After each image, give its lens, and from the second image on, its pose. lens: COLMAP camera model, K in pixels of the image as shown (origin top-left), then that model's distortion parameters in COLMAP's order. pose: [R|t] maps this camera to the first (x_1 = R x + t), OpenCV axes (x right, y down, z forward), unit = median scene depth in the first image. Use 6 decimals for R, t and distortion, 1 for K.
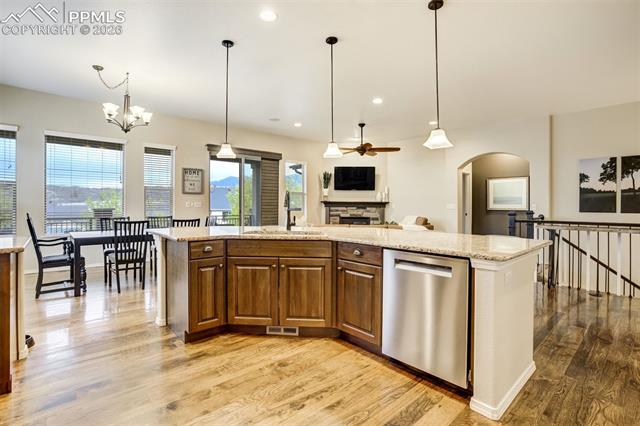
lens RADIAL K [[304.0, 0, 321.0], [0, 304.0, 208.4], [0, 0, 1]] dist [-0.022514, 0.008048]
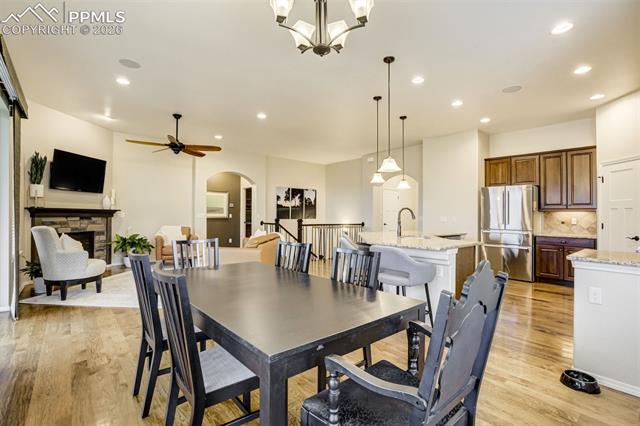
lens RADIAL K [[304.0, 0, 318.5], [0, 304.0, 214.6], [0, 0, 1]] dist [-0.022514, 0.008048]
pose [[0.032643, -0.005699, 0.999451, -0.523138], [0.000816, 0.999984, 0.005676, -0.012724], [-0.999467, 0.000631, 0.032647, 0.469715]]
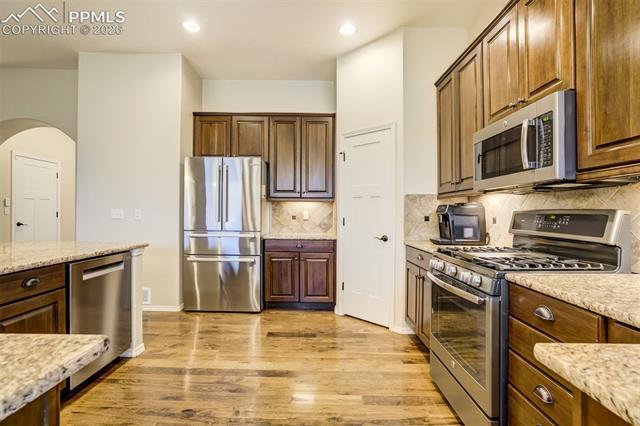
lens RADIAL K [[304.0, 0, 308.5], [0, 304.0, 203.3], [0, 0, 1]] dist [-0.022514, 0.008048]
pose [[-0.714454, 0.006800, 0.699650, -0.214169], [-0.006307, 0.999850, -0.016158, -0.005763], [-0.699654, -0.015957, -0.714303, 0.291604]]
